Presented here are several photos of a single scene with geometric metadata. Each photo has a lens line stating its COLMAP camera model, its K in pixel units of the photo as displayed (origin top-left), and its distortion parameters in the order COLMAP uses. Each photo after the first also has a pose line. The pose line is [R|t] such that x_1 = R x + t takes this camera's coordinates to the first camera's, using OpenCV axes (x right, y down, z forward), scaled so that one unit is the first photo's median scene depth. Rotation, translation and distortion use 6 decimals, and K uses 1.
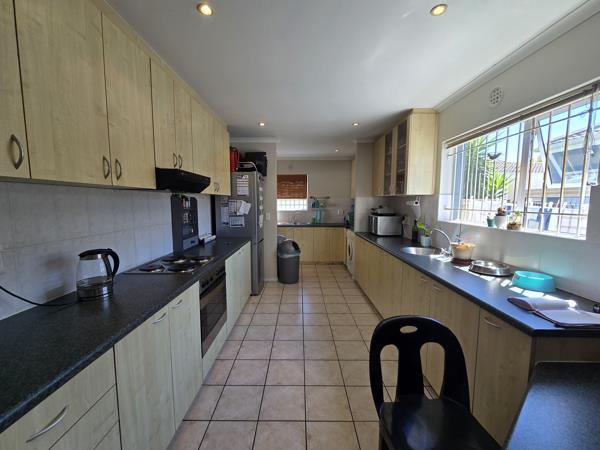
lens RADIAL K [[244.8, 0, 300.0], [0, 244.8, 225.0], [0, 0, 1]] dist [-0.007581, 0.000027]
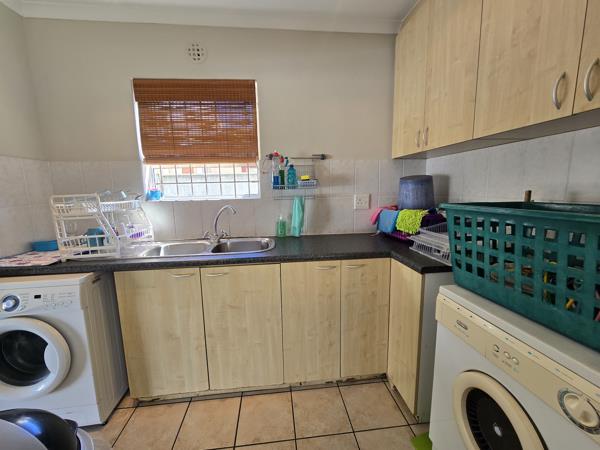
lens RADIAL K [[244.8, 0, 300.0], [0, 244.8, 225.0], [0, 0, 1]] dist [-0.007581, 0.000027]
pose [[0.995568, -0.037501, 0.086247, 0.052867], [0.033959, 0.998533, 0.042172, -0.037043], [-0.087702, -0.039056, 0.995381, 0.682914]]
